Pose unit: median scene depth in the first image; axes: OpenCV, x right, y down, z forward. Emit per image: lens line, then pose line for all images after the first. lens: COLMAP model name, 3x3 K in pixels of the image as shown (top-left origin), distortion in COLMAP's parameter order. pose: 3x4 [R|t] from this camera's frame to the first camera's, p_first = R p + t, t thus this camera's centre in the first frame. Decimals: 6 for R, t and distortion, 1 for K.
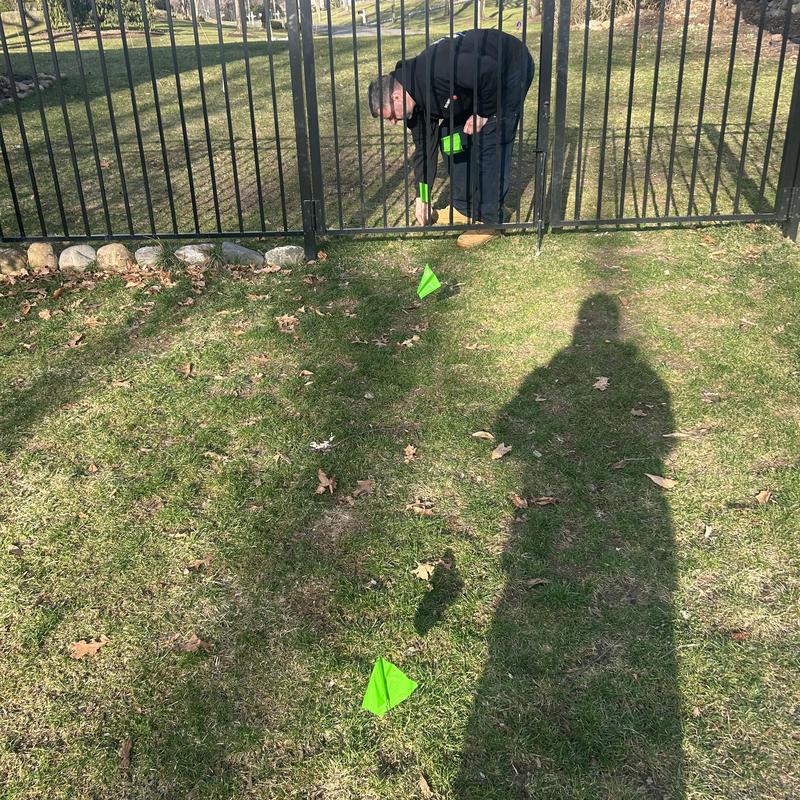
lens RADIAL K [[729.5, 0, 400.0], [0, 729.5, 400.0], [0, 0, 1]] dist [0.073298, -0.097541]
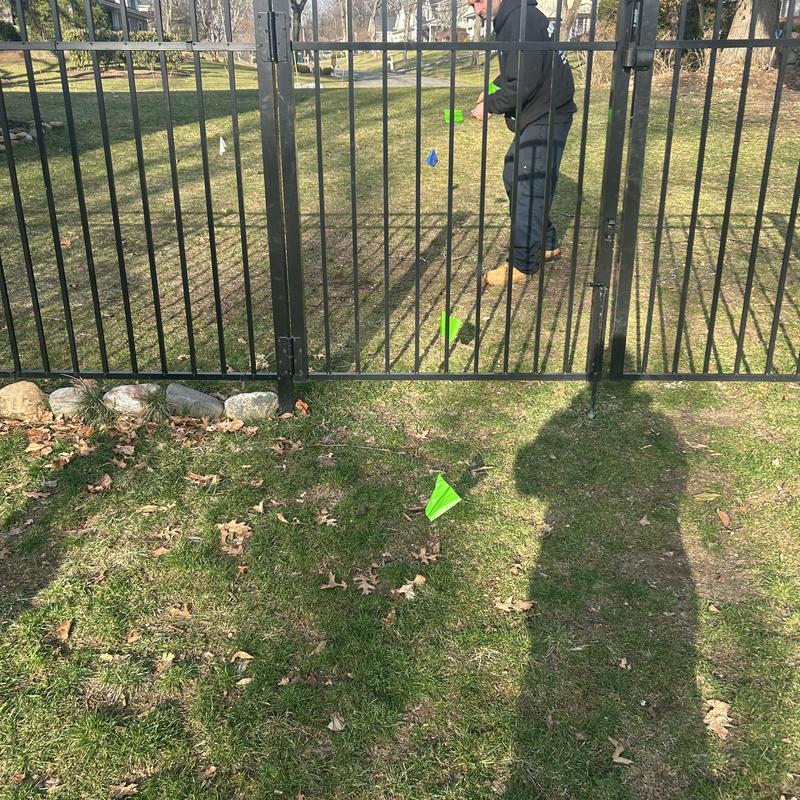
lens RADIAL K [[723.6, 0, 407.3], [0, 723.6, 400.3], [0, 0, 1]] dist [0.077850, -0.116091]
pose [[0.999218, 0.038111, -0.010497, 0.009150], [-0.038555, 0.998199, -0.045965, -0.175647], [0.008726, 0.046333, 0.998888, 0.265978]]
